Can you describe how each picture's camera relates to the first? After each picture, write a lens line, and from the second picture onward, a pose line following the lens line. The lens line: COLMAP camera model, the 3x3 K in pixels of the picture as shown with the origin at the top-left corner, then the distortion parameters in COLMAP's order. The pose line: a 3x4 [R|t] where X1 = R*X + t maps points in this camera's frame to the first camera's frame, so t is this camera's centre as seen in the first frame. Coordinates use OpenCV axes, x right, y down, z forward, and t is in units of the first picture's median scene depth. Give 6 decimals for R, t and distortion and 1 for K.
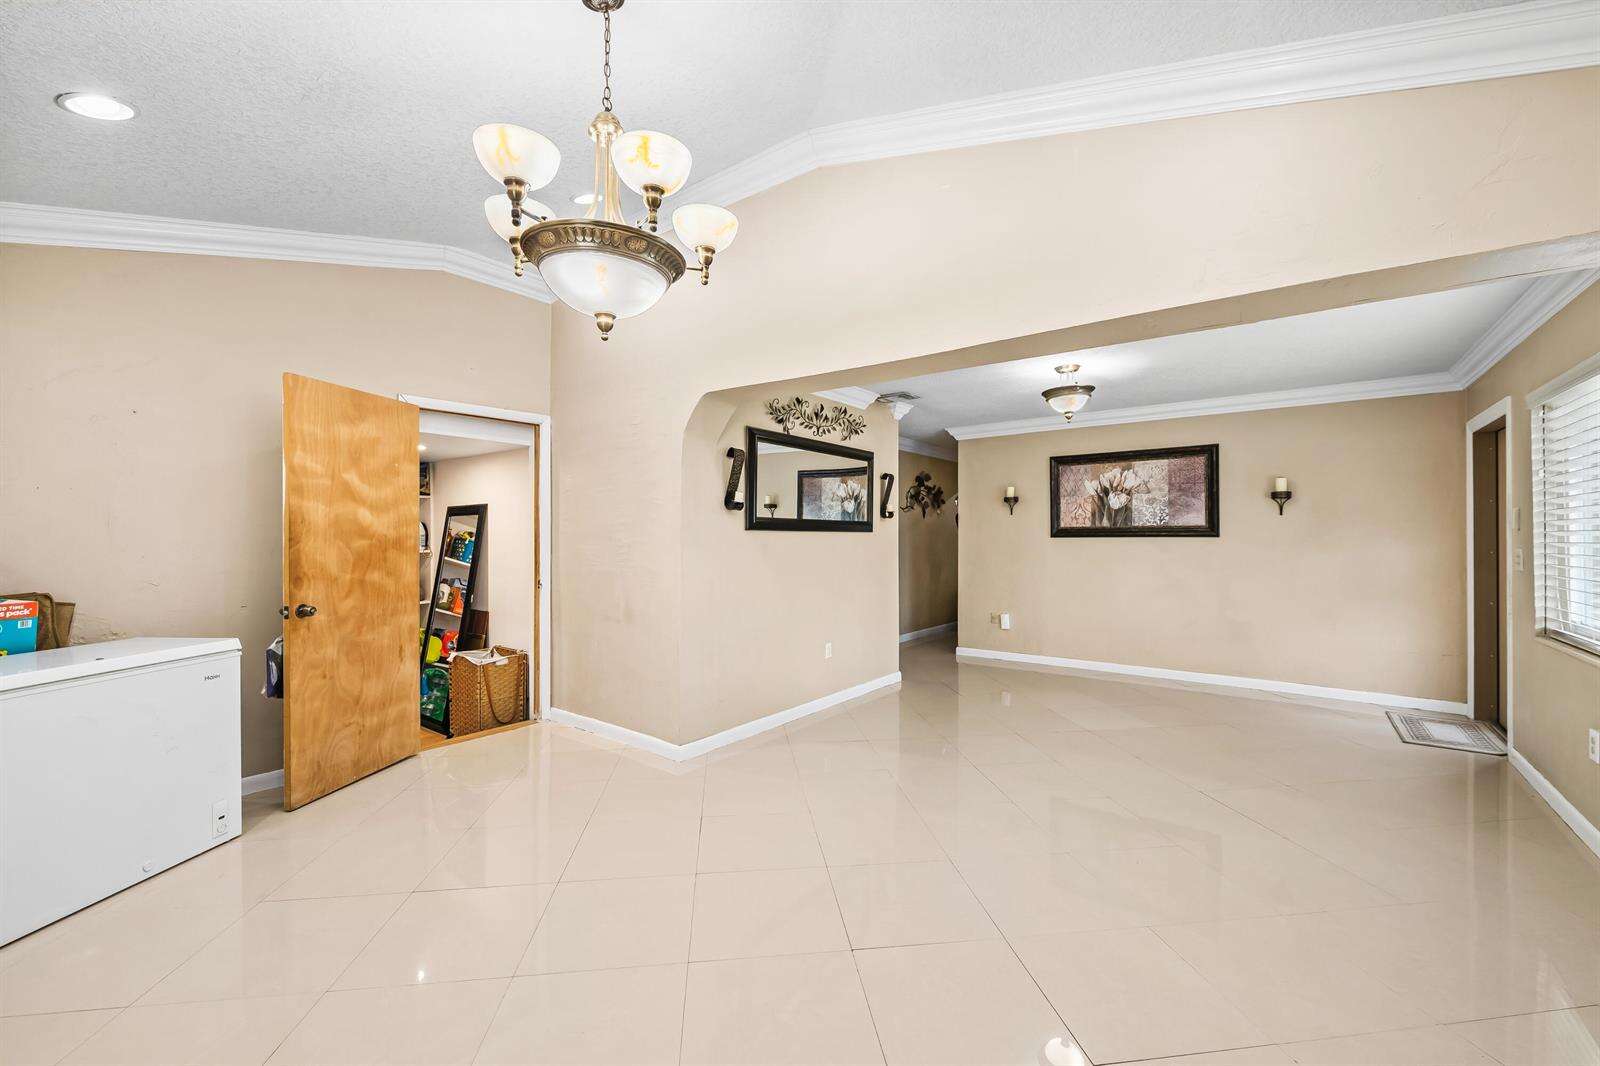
lens RADIAL K [[631.9, 0, 808.8], [0, 631.9, 528.7], [0, 0, 1]] dist [0.000685, -0.004343]
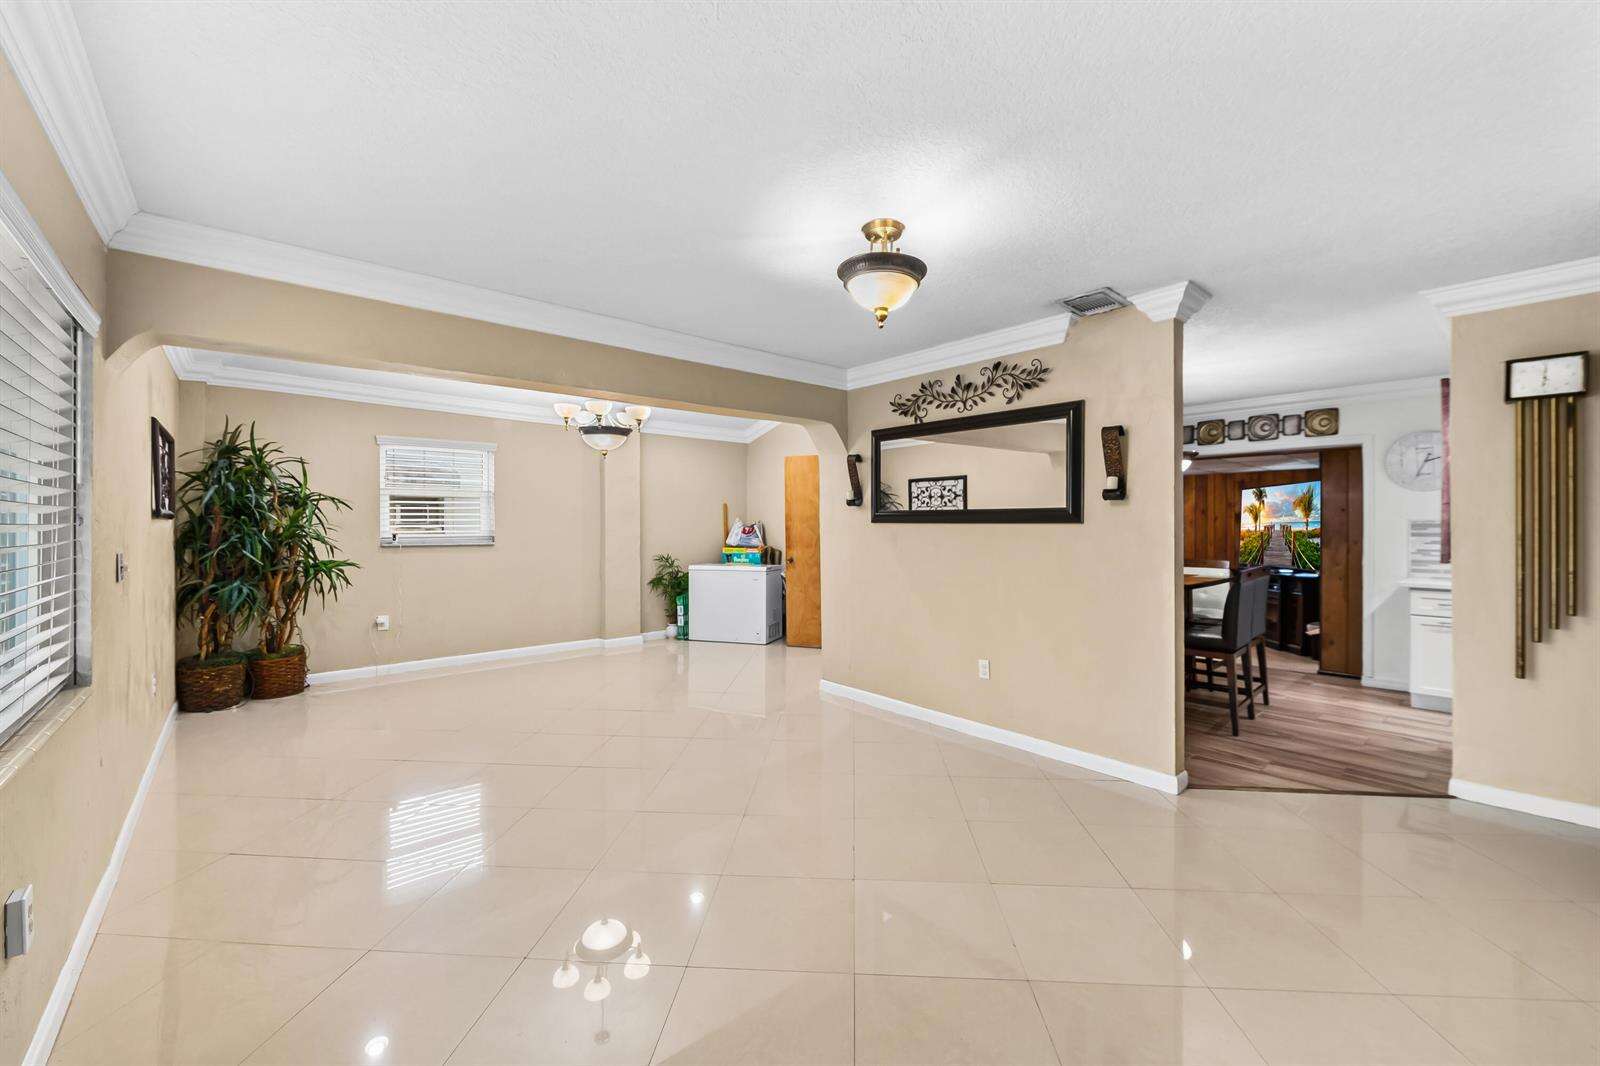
lens RADIAL K [[631.9, 0, 808.8], [0, 631.9, 528.7], [0, 0, 1]] dist [0.000685, -0.004343]
pose [[-0.193055, 0.006719, -0.981165, 0.914510], [0.010579, 0.999933, 0.004766, 0.005292], [0.981131, -0.009460, -0.193113, 0.979945]]
